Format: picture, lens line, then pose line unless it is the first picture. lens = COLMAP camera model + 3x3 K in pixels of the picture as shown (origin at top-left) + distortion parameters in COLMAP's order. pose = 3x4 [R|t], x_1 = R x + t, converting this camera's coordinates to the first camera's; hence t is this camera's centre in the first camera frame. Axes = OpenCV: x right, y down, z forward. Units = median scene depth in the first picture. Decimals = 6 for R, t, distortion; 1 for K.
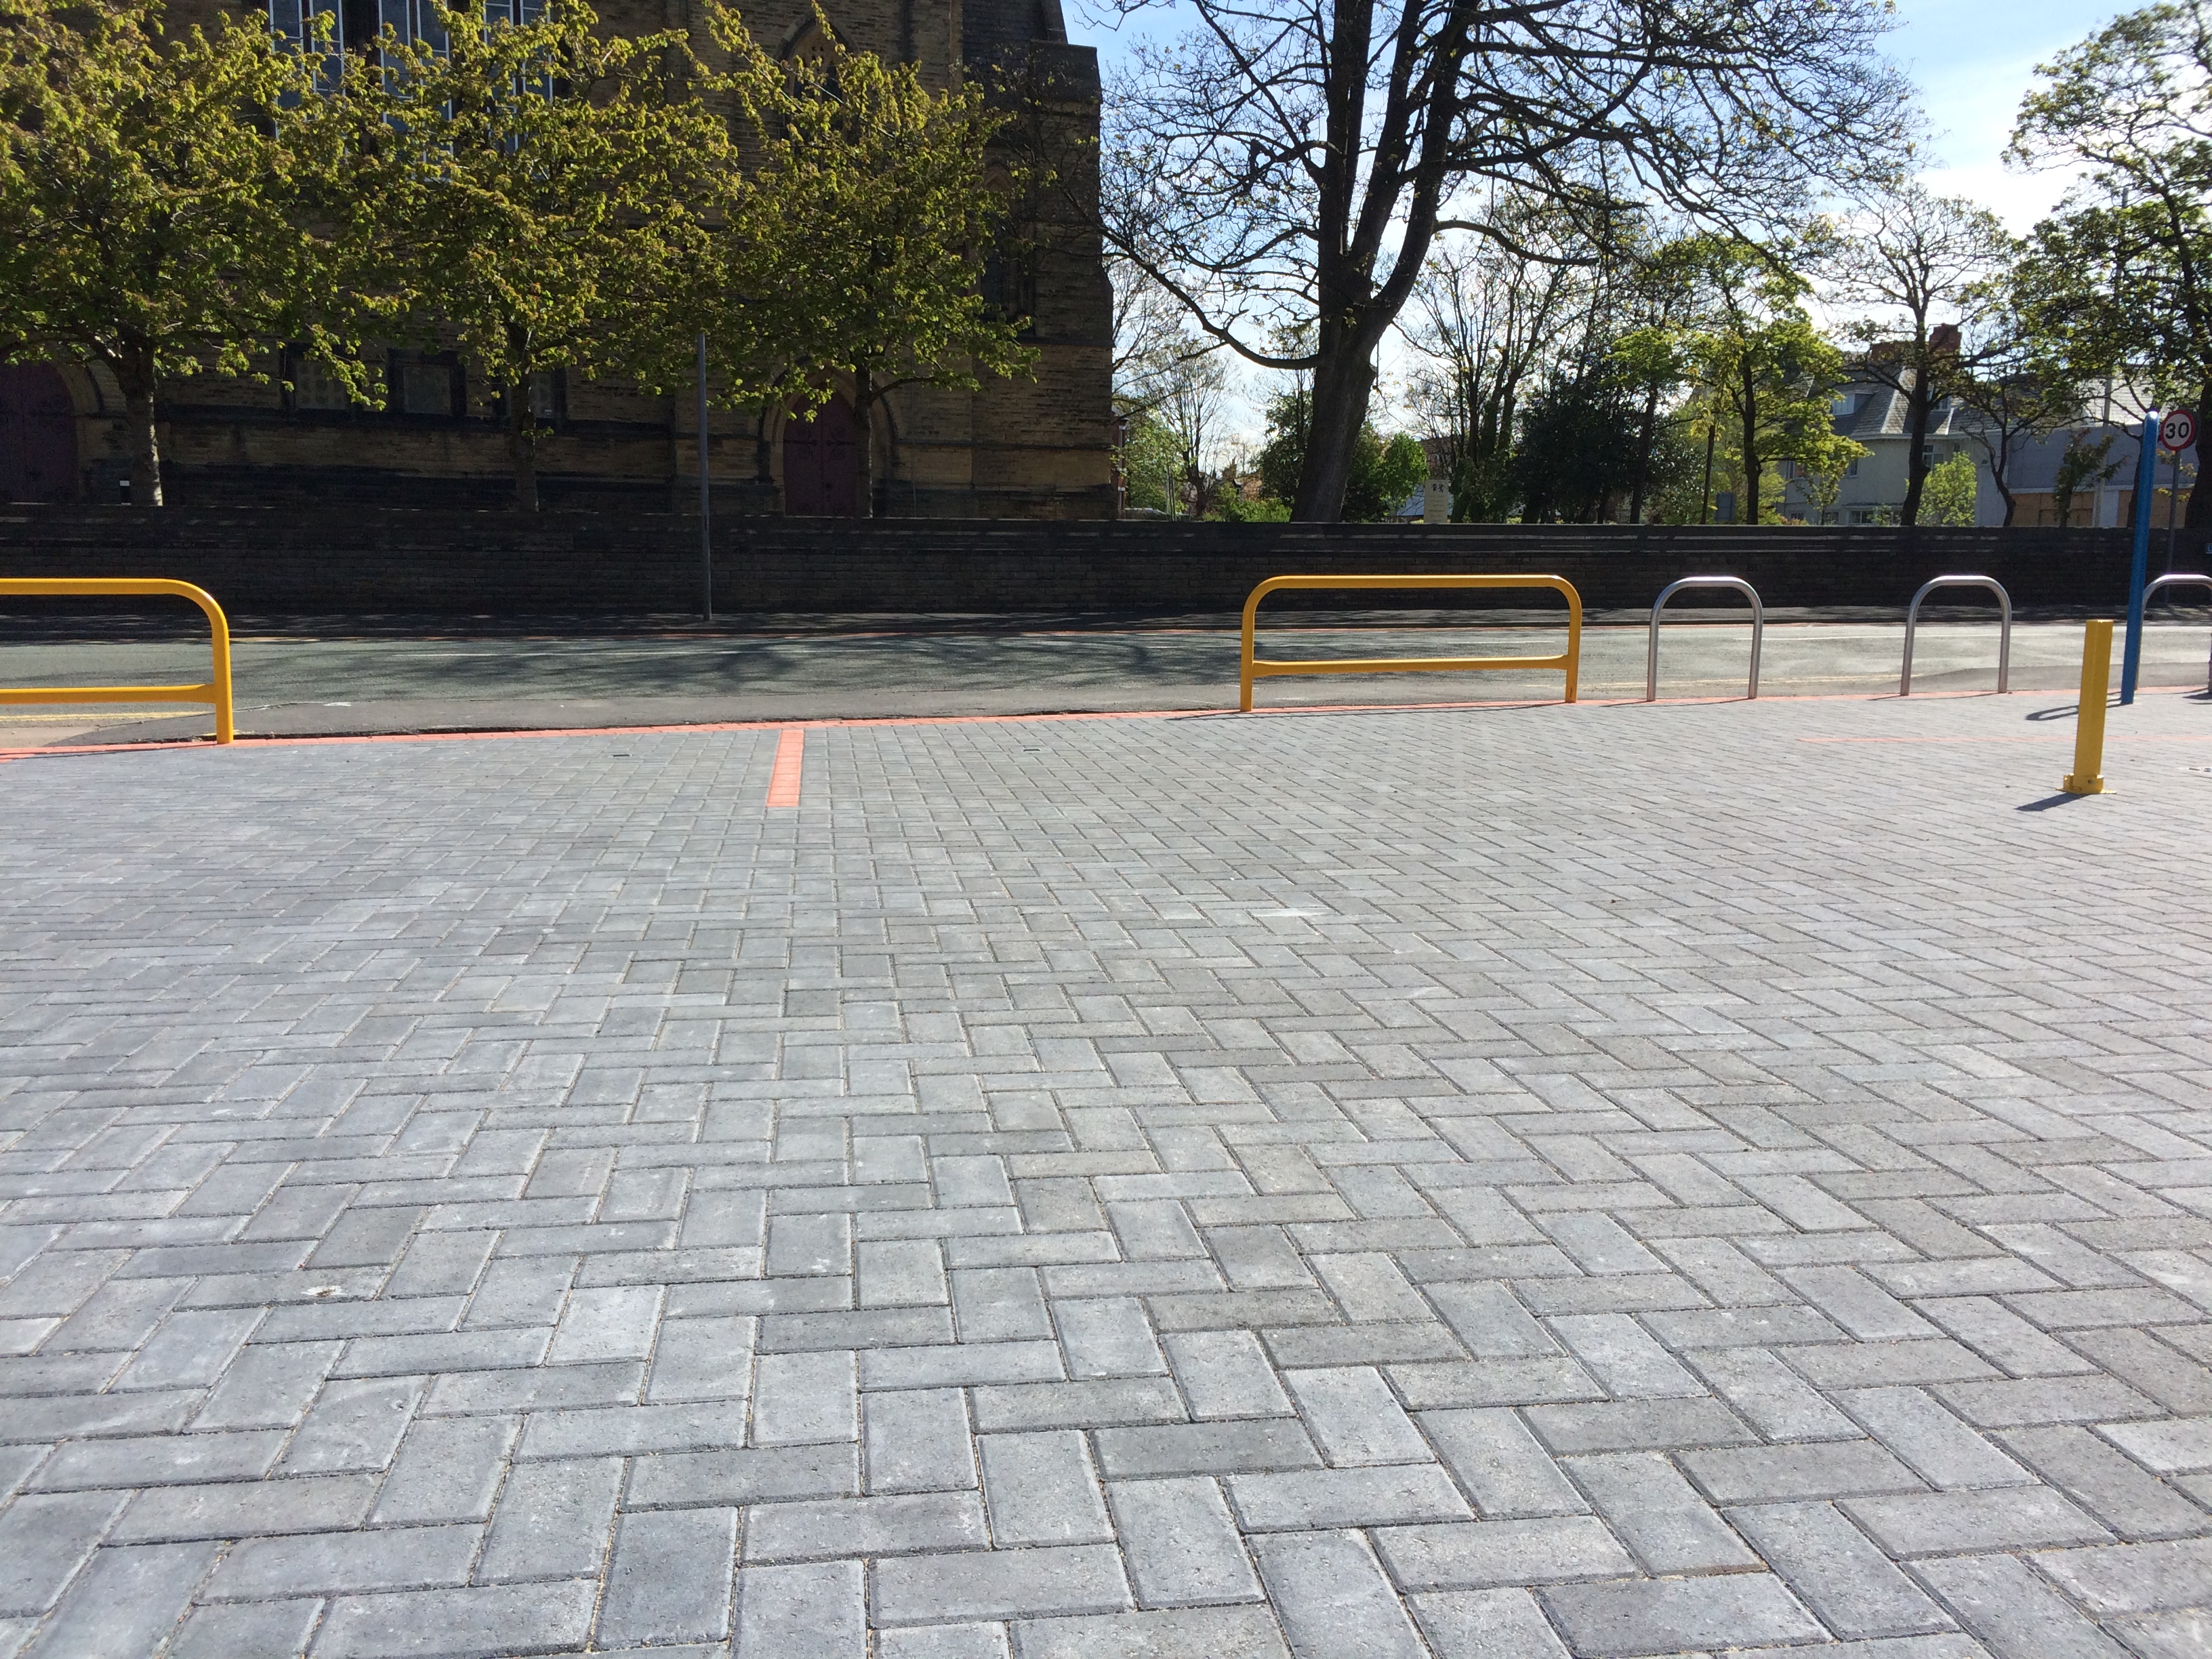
lens RADIAL K [[1911.7, 0, 1108.7], [0, 1911.7, 824.1], [0, 0, 1]] dist [0.073717, -0.108895]
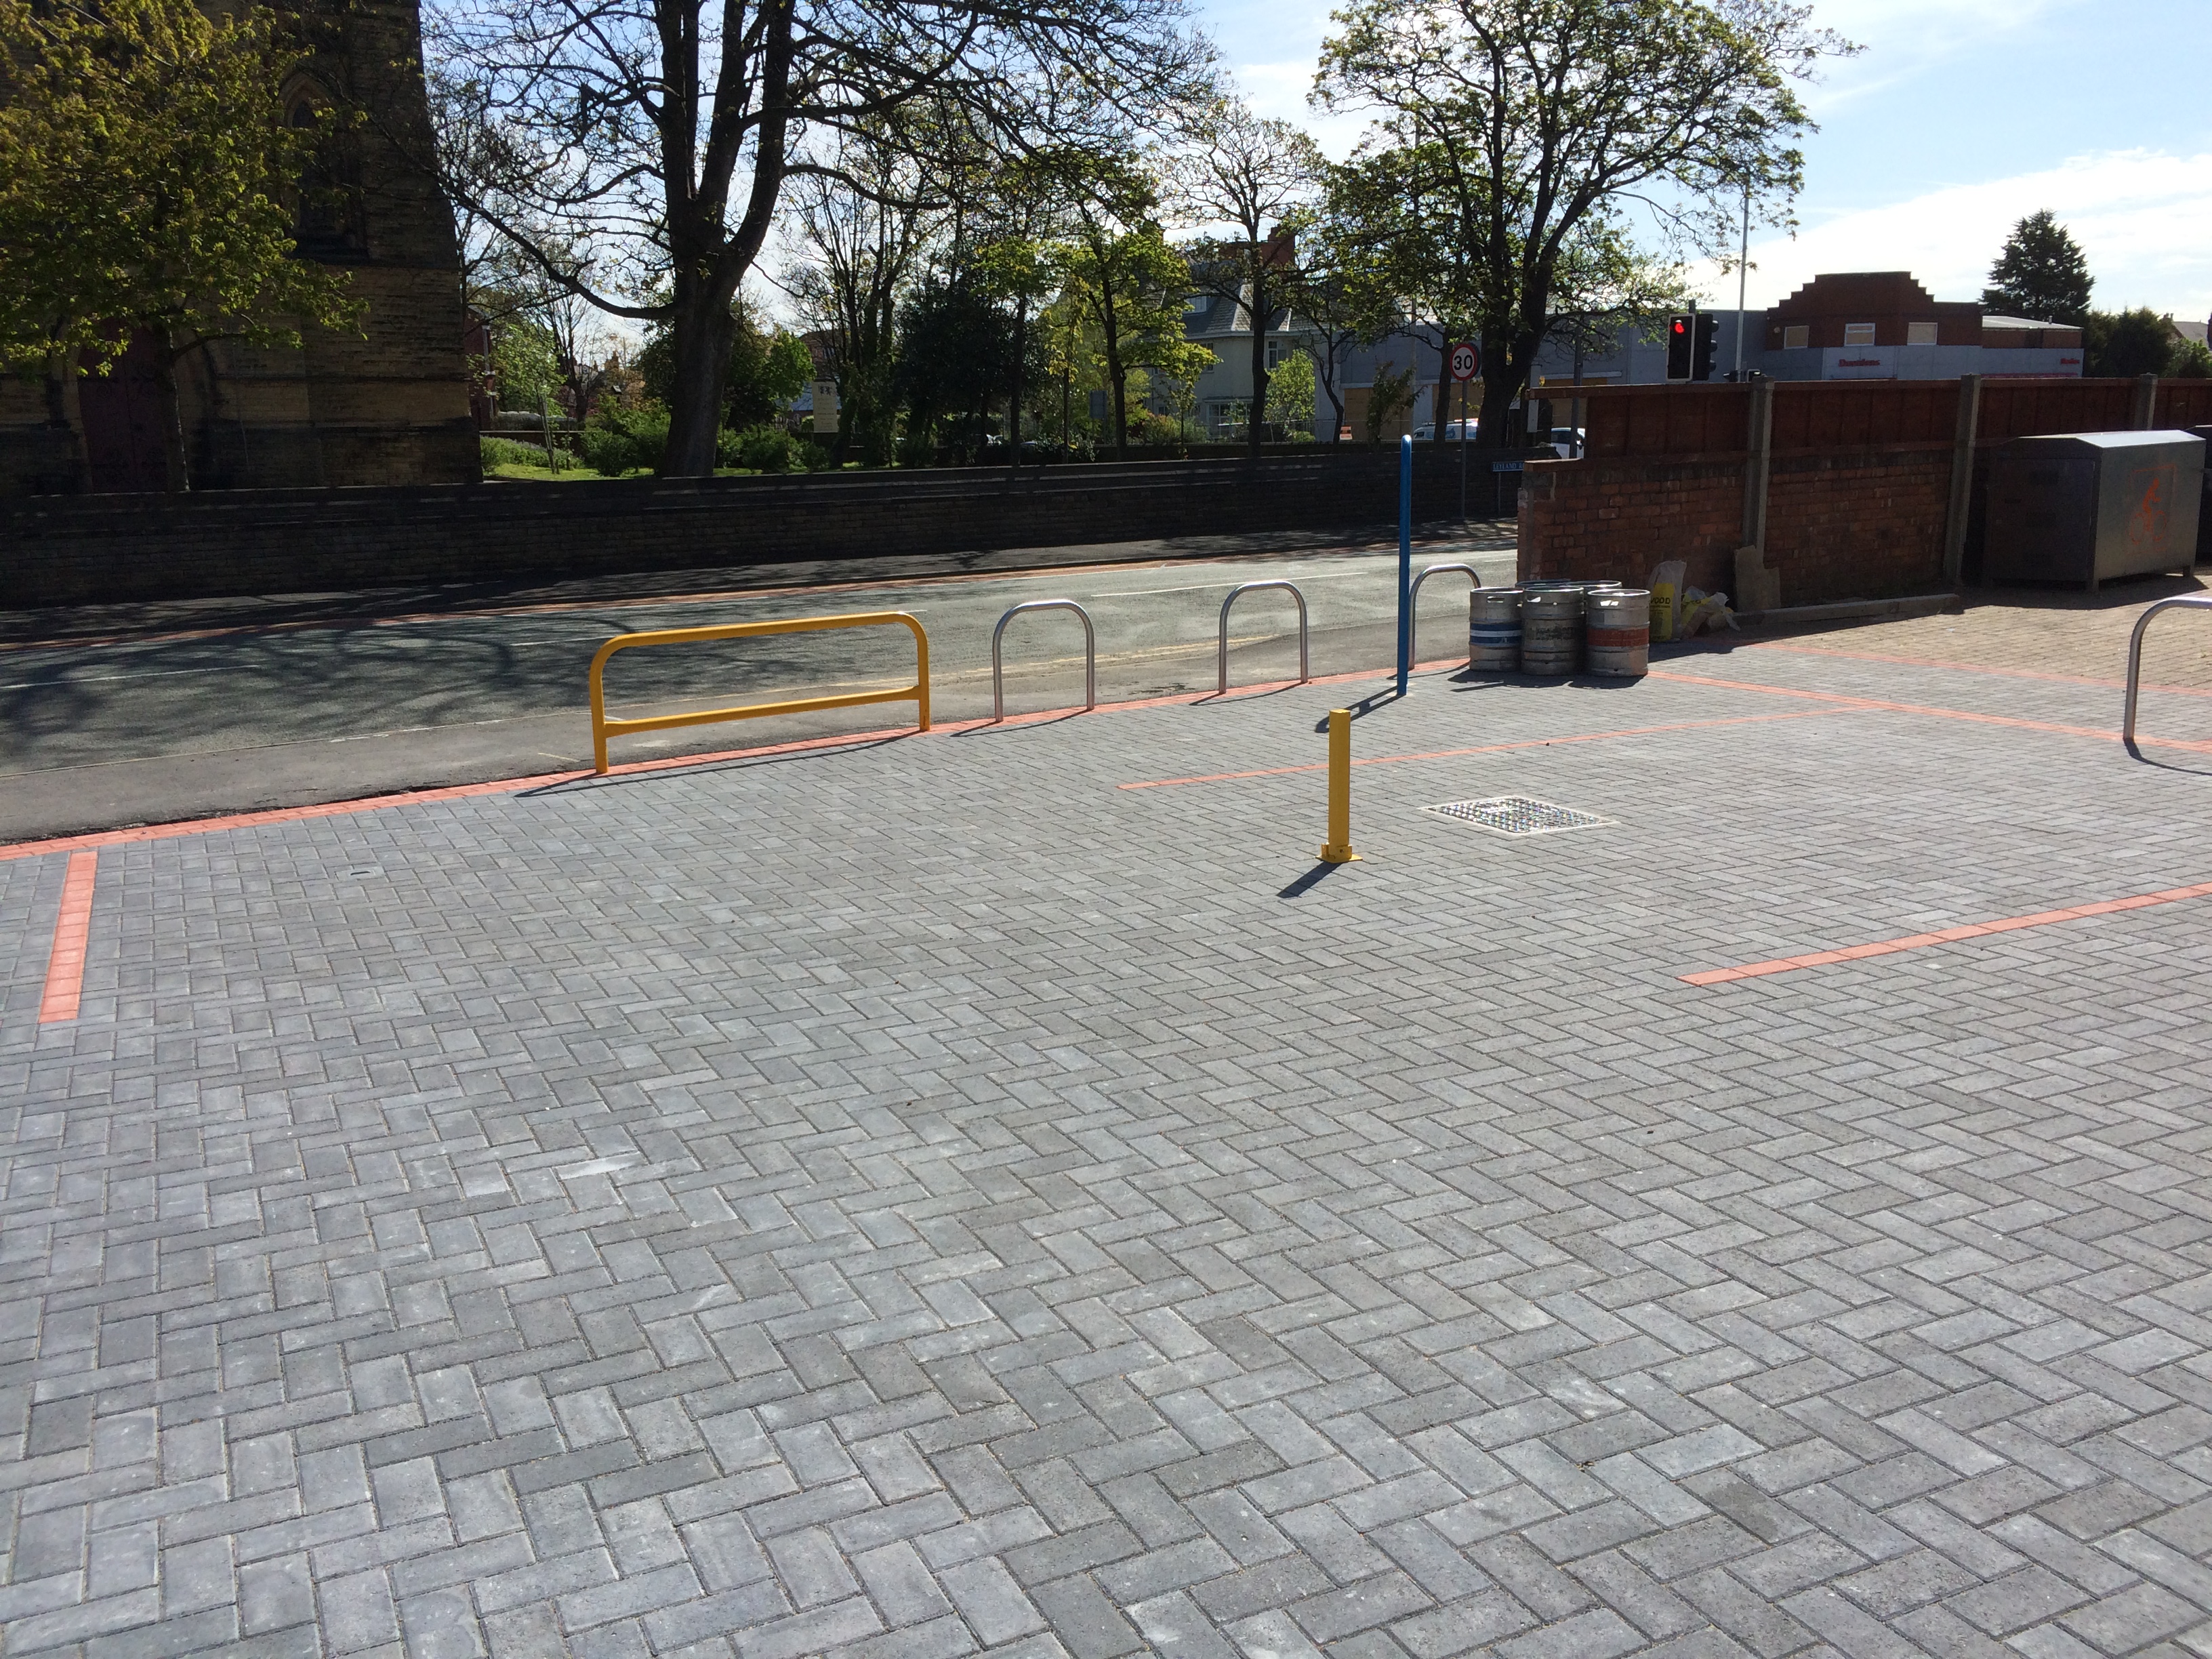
lens RADIAL K [[1893.1, 0, 1106.0], [0, 1893.1, 829.5], [0, 0, 1]] dist [0.090097, -0.123182]
pose [[0.953132, -0.086790, 0.289839, 0.009268], [0.068651, 0.995025, 0.072195, -0.023983], [-0.294663, -0.048913, 0.954349, -0.006499]]
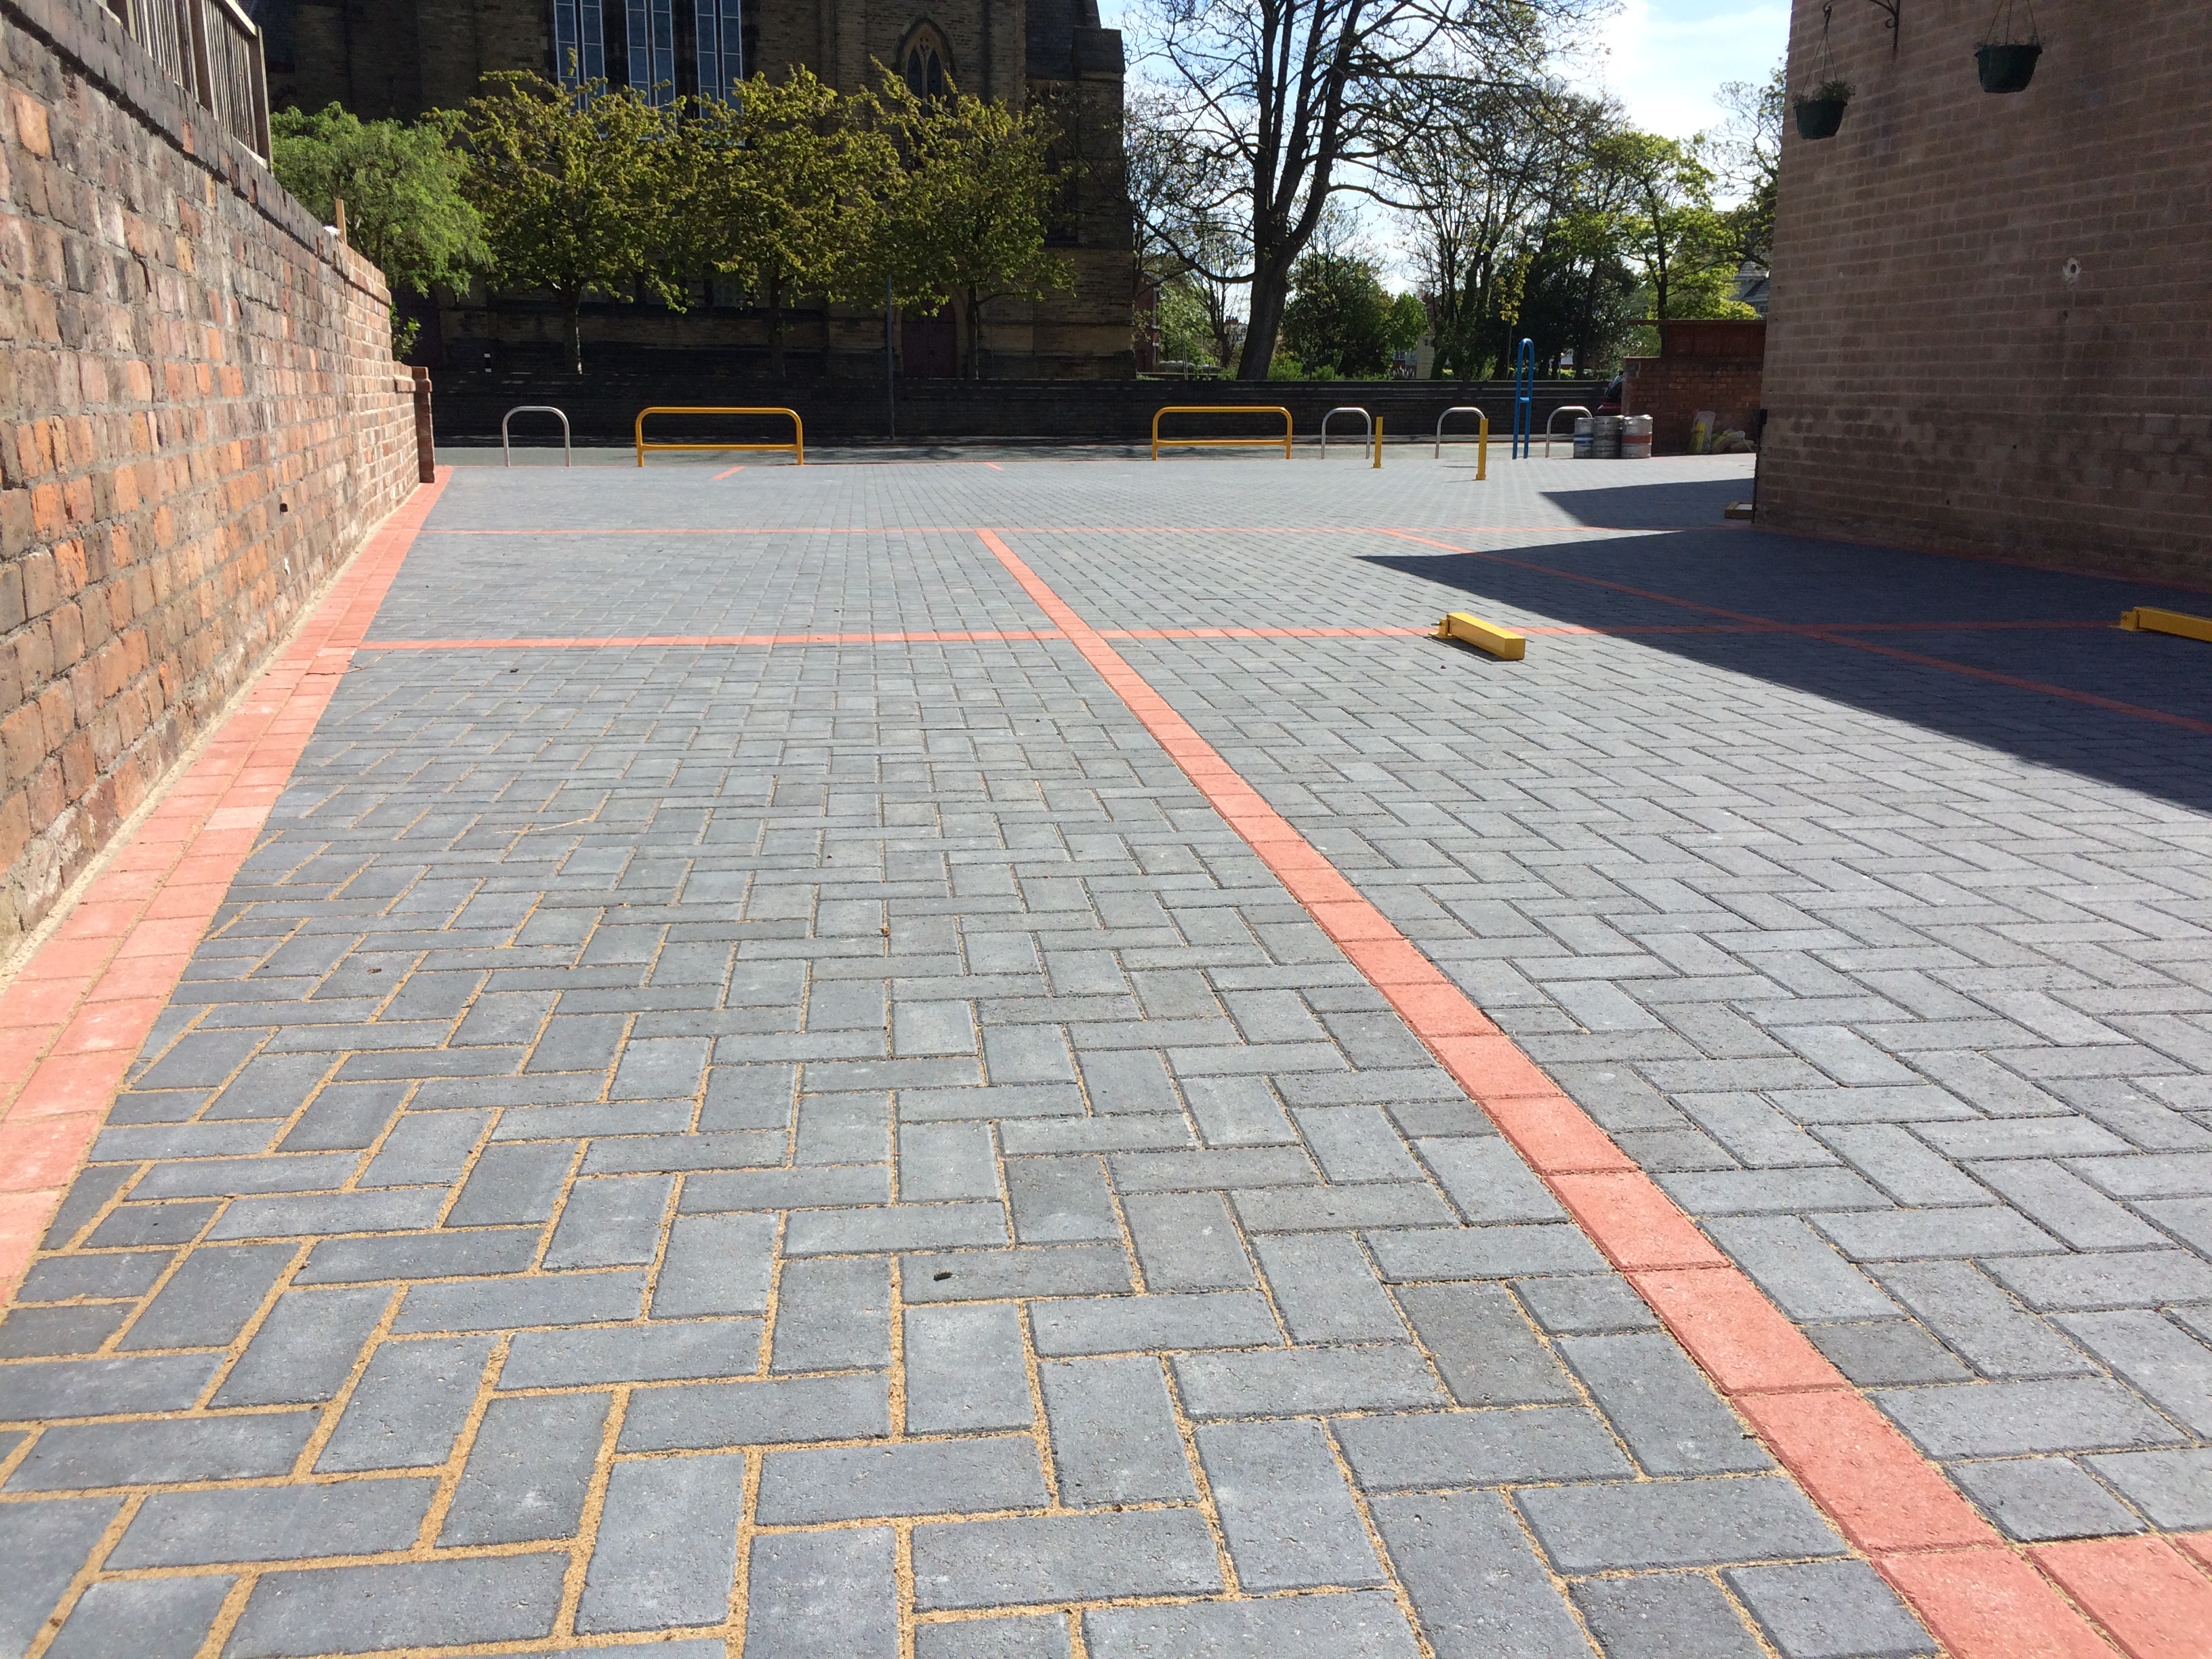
lens RADIAL K [[1911.7, 0, 1108.7], [0, 1911.7, 824.1], [0, 0, 1]] dist [0.073717, -0.108895]
pose [[0.999703, 0.002095, -0.024283, 0.021388], [-0.000249, 0.997125, 0.075776, 0.068544], [0.024371, -0.075748, 0.996829, -0.473173]]
